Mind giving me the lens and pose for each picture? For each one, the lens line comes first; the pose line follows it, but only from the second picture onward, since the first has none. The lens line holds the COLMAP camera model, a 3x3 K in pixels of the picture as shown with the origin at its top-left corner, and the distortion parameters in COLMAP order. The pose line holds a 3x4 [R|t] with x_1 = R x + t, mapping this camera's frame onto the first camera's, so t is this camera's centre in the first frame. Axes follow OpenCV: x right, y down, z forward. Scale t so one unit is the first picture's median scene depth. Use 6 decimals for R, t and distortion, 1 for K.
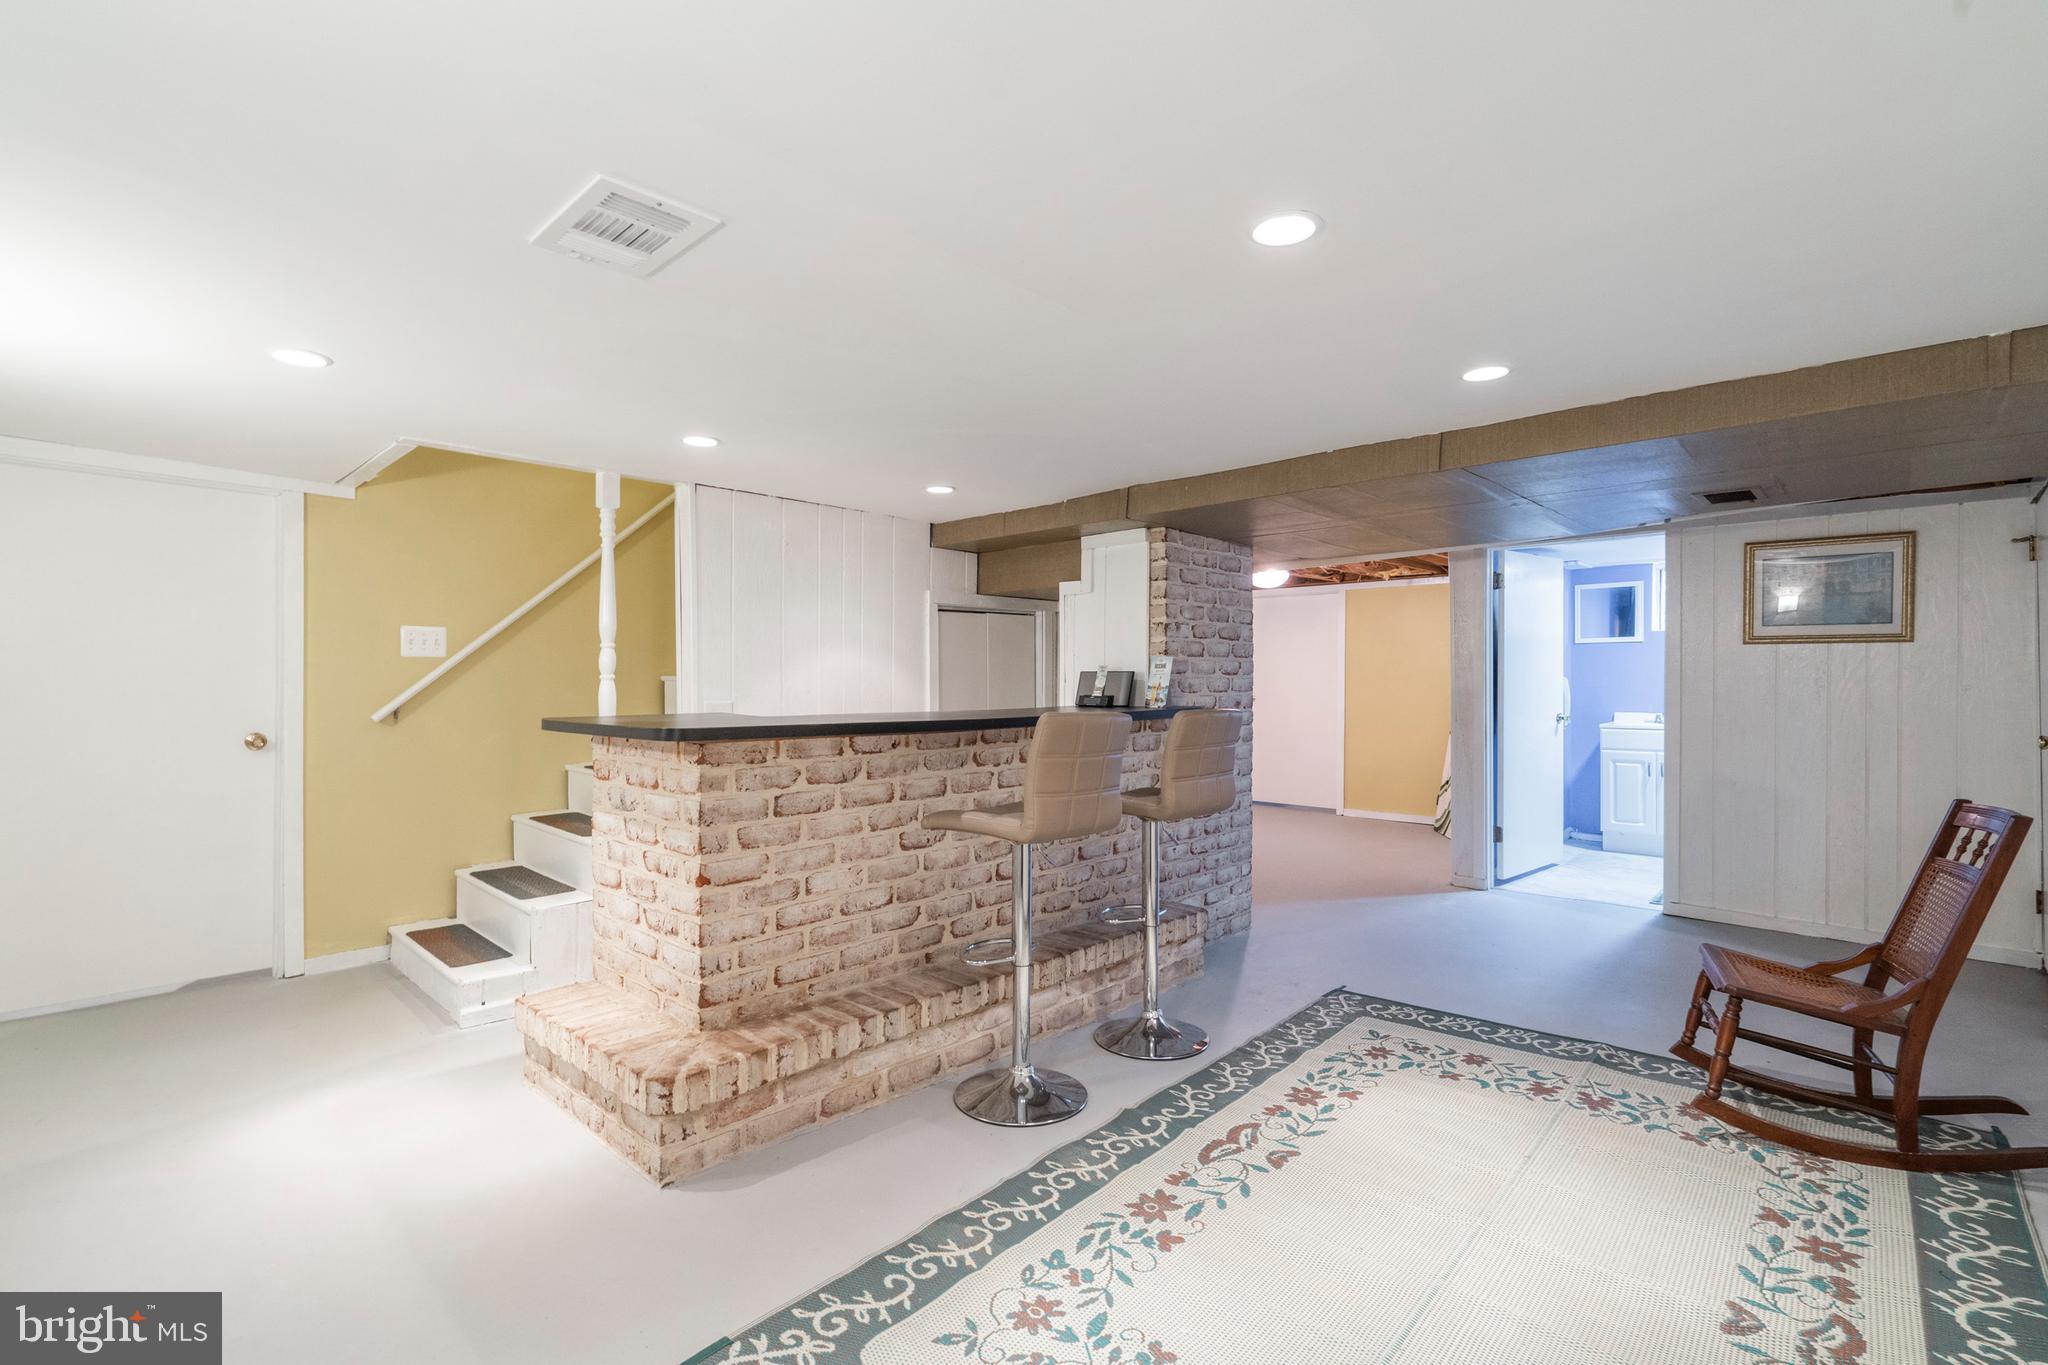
lens RADIAL K [[939.4, 0, 1011.2], [0, 939.4, 679.5], [0, 0, 1]] dist [-0.004077, 0.001077]
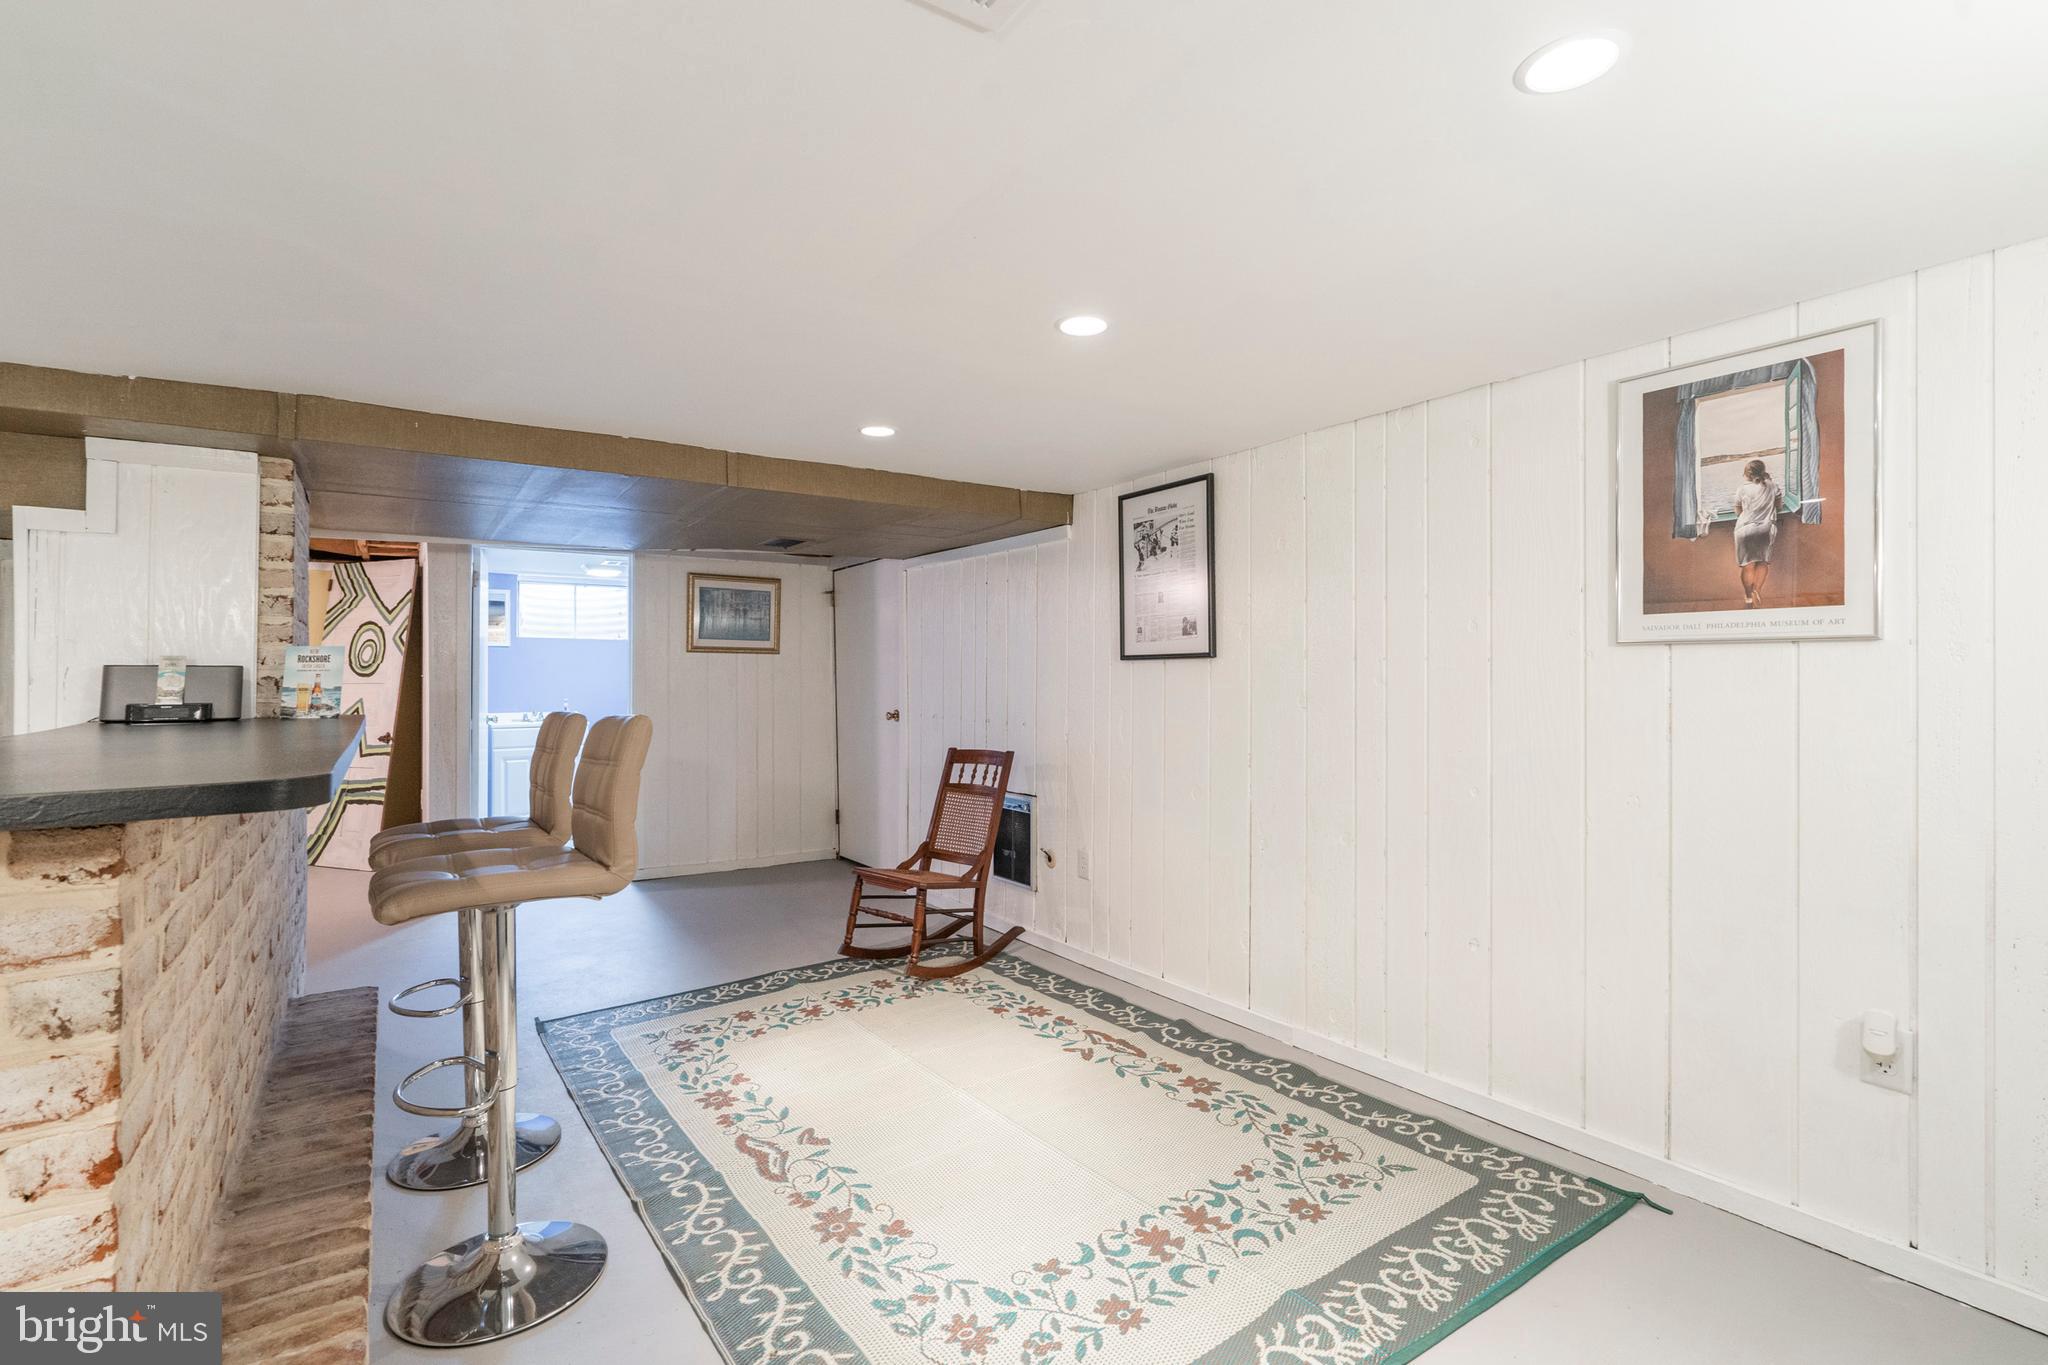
lens RADIAL K [[939.4, 0, 1011.2], [0, 939.4, 679.5], [0, 0, 1]] dist [-0.004077, 0.001077]
pose [[0.210606, 0.001328, 0.977570, -0.570822], [0.005867, 0.999979, -0.002622, 0.007925], [-0.977553, 0.006288, 0.210594, 0.477859]]
